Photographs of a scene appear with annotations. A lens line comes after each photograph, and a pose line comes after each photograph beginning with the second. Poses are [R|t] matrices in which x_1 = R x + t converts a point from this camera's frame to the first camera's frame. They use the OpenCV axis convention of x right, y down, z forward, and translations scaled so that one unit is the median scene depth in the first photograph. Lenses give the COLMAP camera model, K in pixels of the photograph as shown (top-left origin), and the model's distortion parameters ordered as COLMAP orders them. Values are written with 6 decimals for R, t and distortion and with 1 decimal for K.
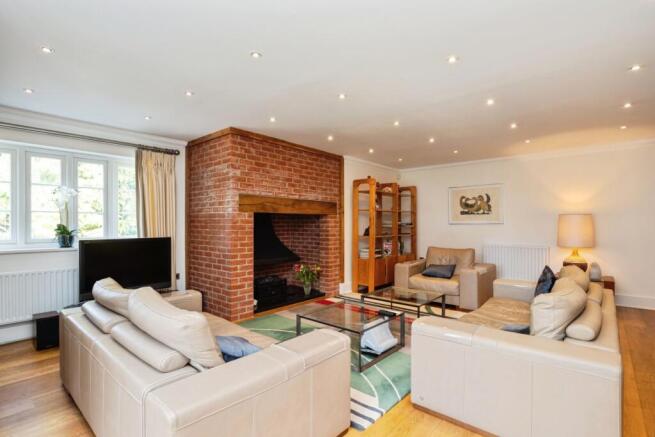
lens RADIAL K [[312.8, 0, 328.9], [0, 312.8, 221.0], [0, 0, 1]] dist [0.001626, -0.001363]
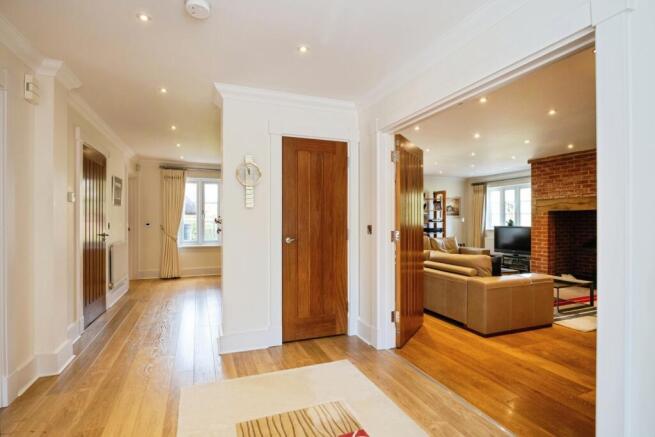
lens RADIAL K [[312.8, 0, 322.1], [0, 312.8, 216.2], [0, 0, 1]] dist [0.001626, -0.001363]
pose [[-0.470351, -0.018344, -0.882289, 1.395059], [-0.003942, 0.999818, -0.018686, 0.025399], [0.882471, -0.005311, -0.470338, 0.681413]]
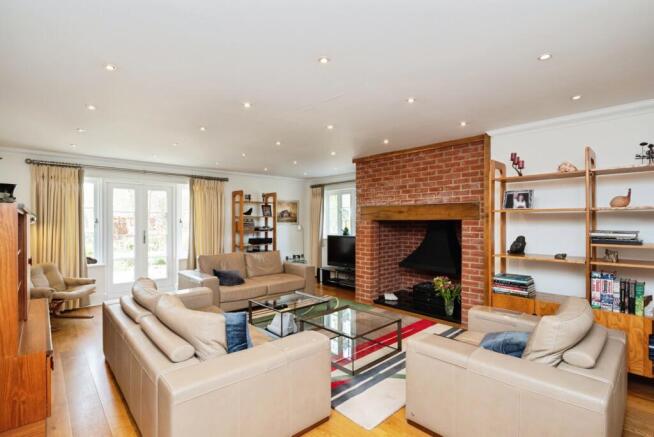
lens RADIAL K [[312.3, 0, 330.8], [0, 312.3, 223.0], [0, 0, 1]] dist [0.001626, -0.001363]
pose [[-0.095494, 0.000034, -0.995430, 0.904956], [0.004118, 0.999991, -0.000360, -0.014868], [0.995421, -0.004133, -0.095494, 0.865681]]
